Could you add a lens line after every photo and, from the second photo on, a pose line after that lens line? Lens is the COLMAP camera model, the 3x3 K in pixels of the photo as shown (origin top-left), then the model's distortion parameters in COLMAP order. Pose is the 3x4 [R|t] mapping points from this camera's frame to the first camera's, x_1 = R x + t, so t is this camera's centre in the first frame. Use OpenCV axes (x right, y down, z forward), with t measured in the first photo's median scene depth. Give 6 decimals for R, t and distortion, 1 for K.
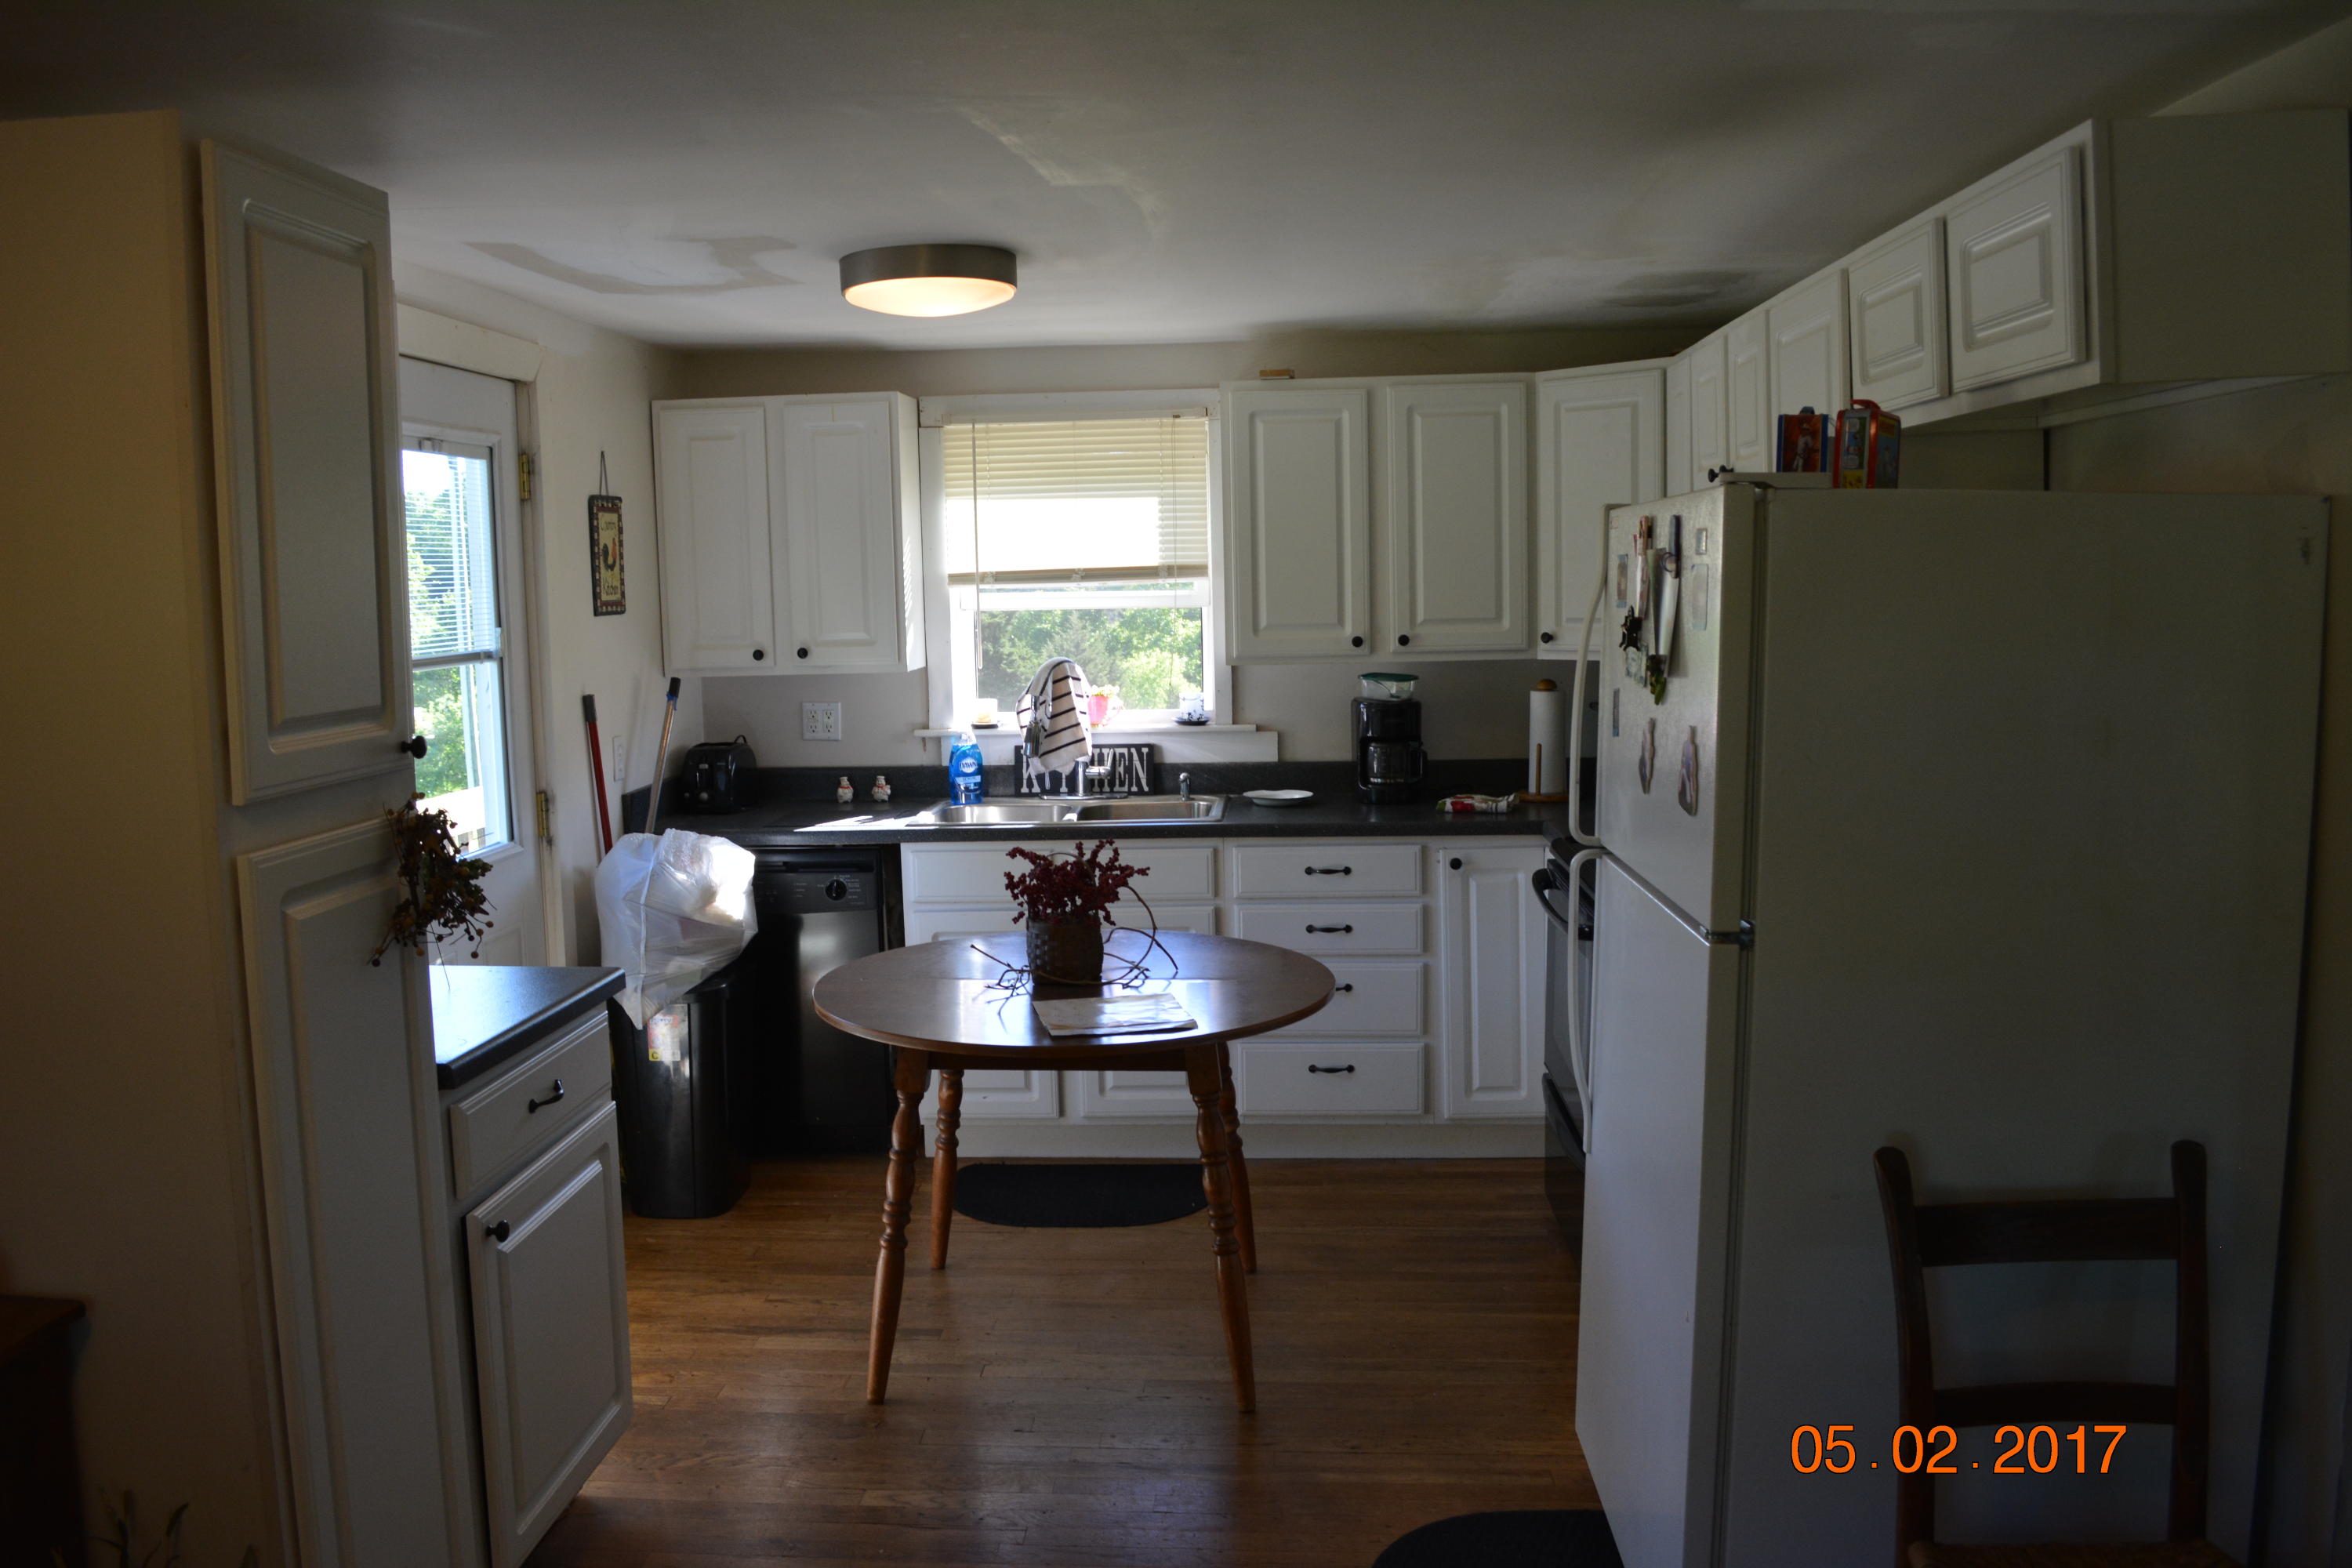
lens RADIAL K [[1867.9, 0, 1171.4], [0, 1867.9, 782.0], [0, 0, 1]] dist [-0.090353, 0.014979]
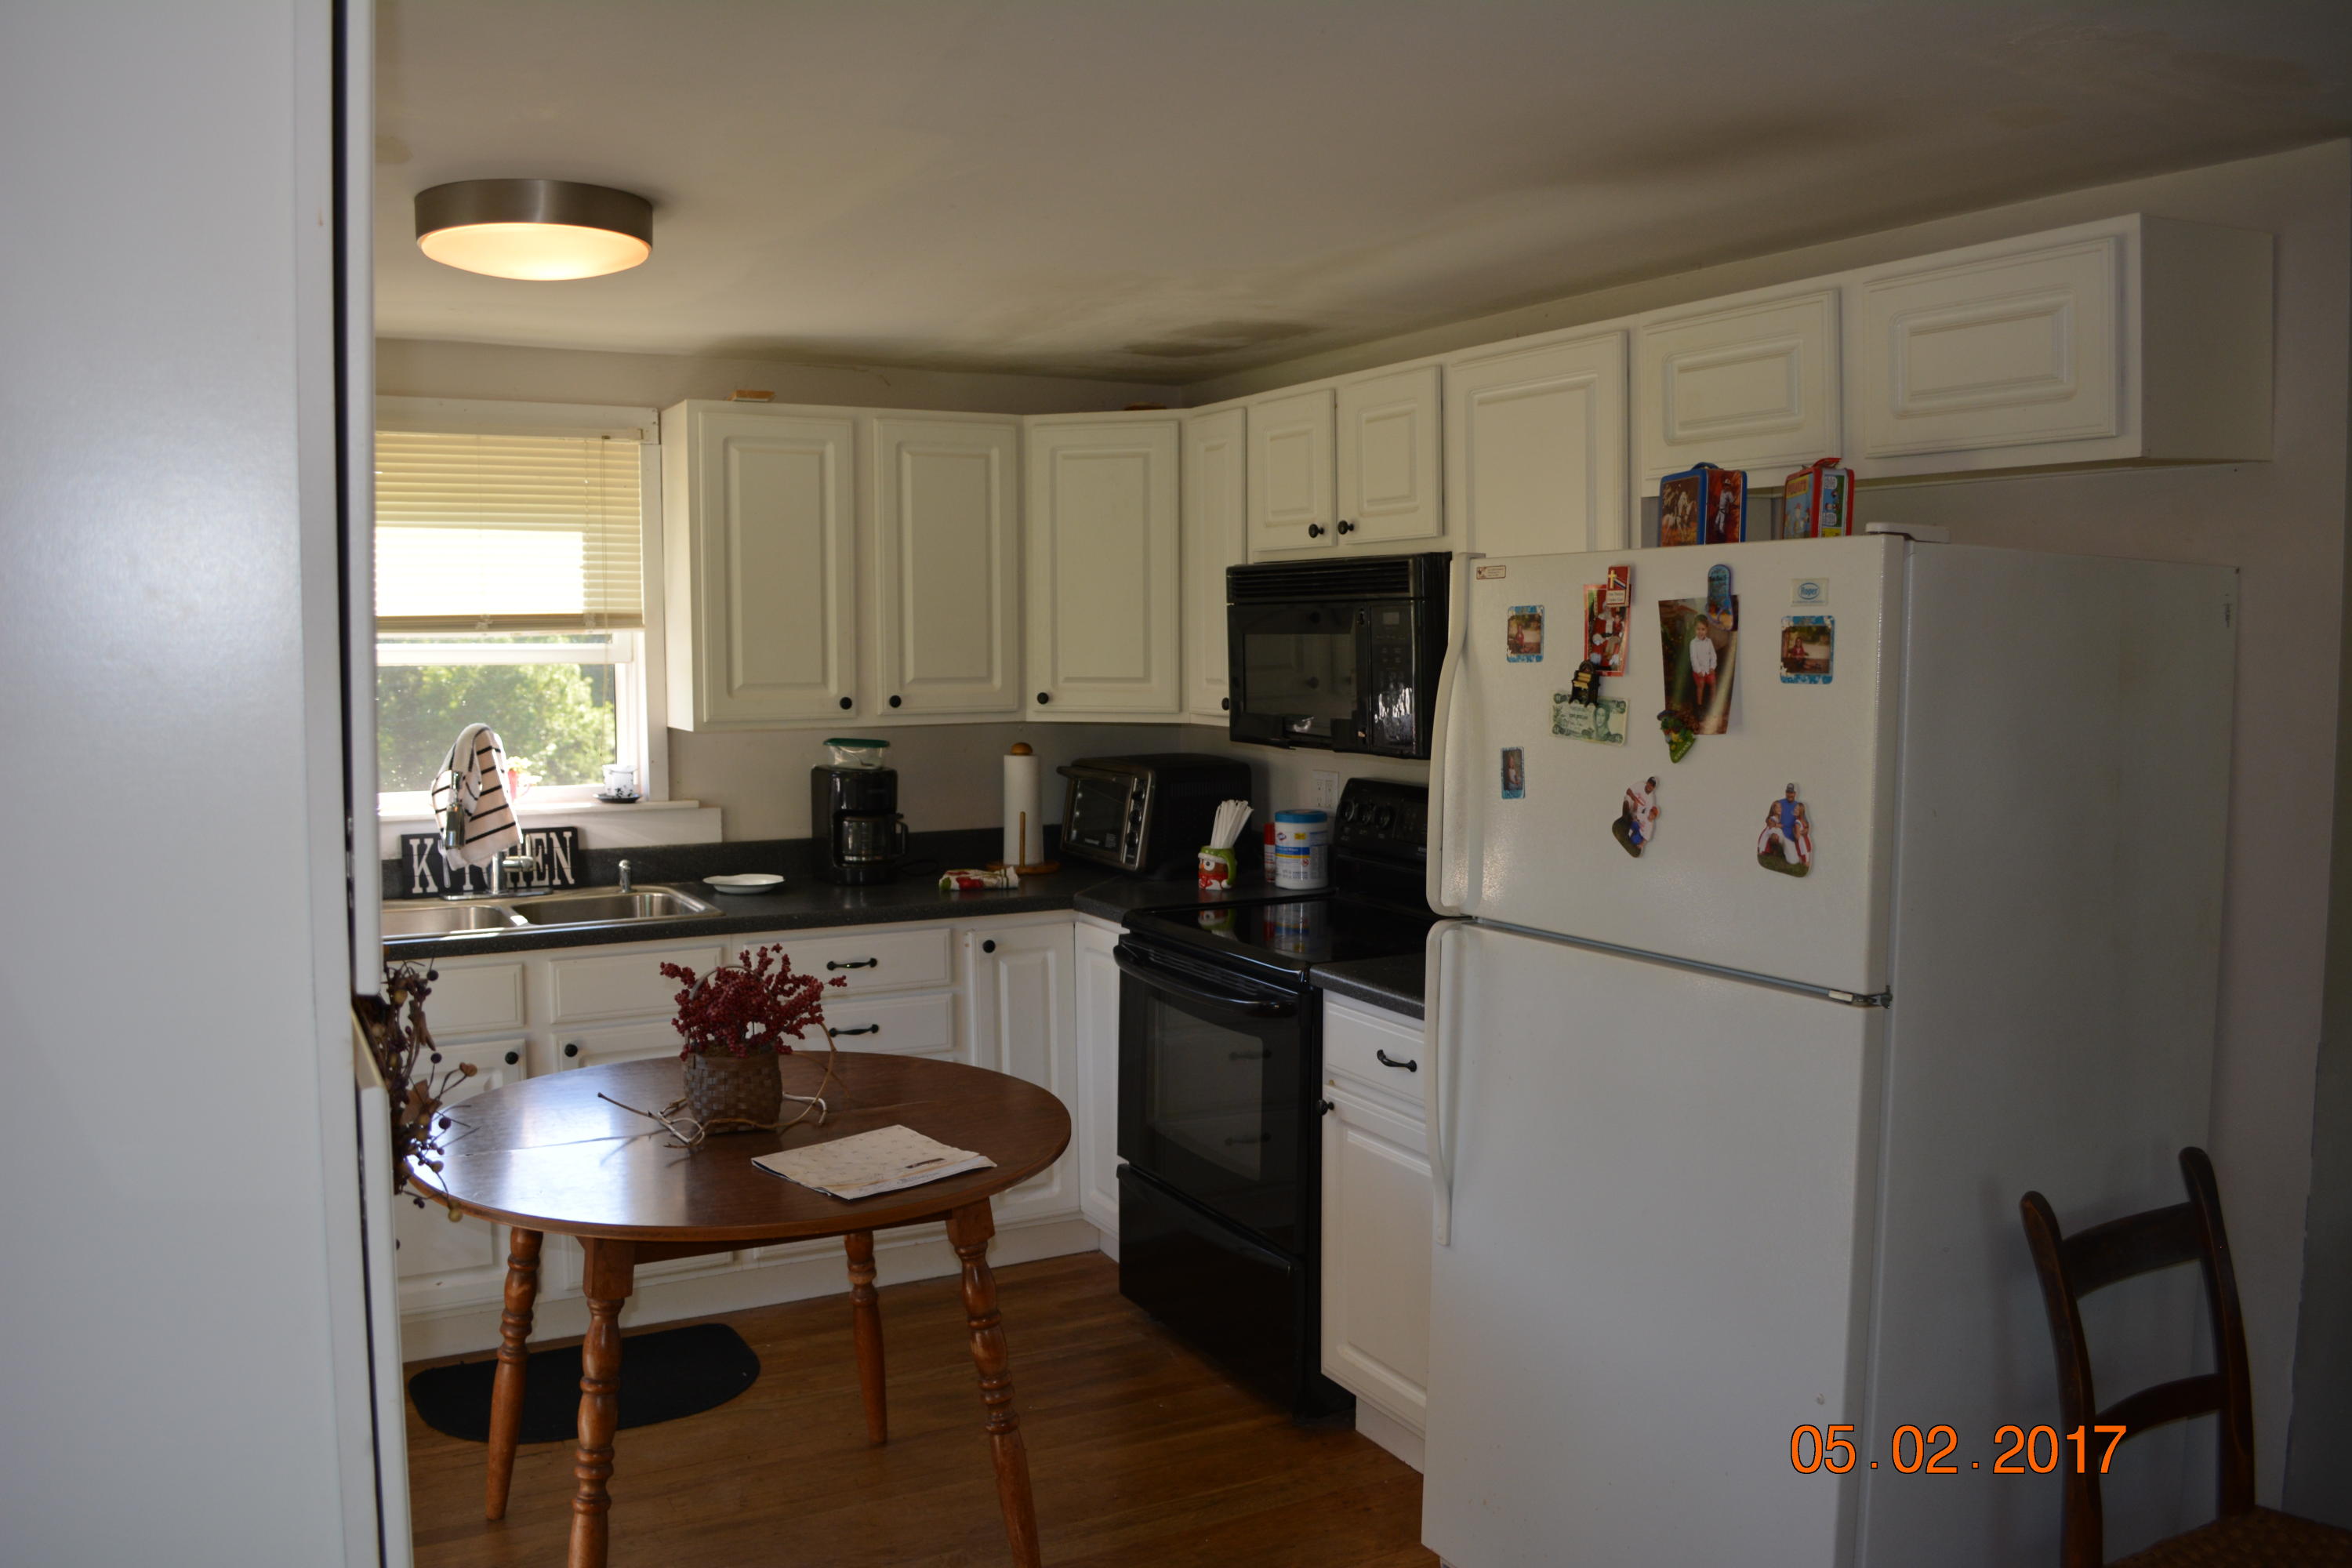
lens RADIAL K [[1867.9, 0, 1184.4], [0, 1867.9, 781.3], [0, 0, 1]] dist [-0.090353, 0.014979]
pose [[0.849499, -0.022872, 0.527094, -0.224637], [0.041597, 0.998853, -0.023698, -0.010214], [-0.525948, 0.042057, 0.849477, 0.160999]]
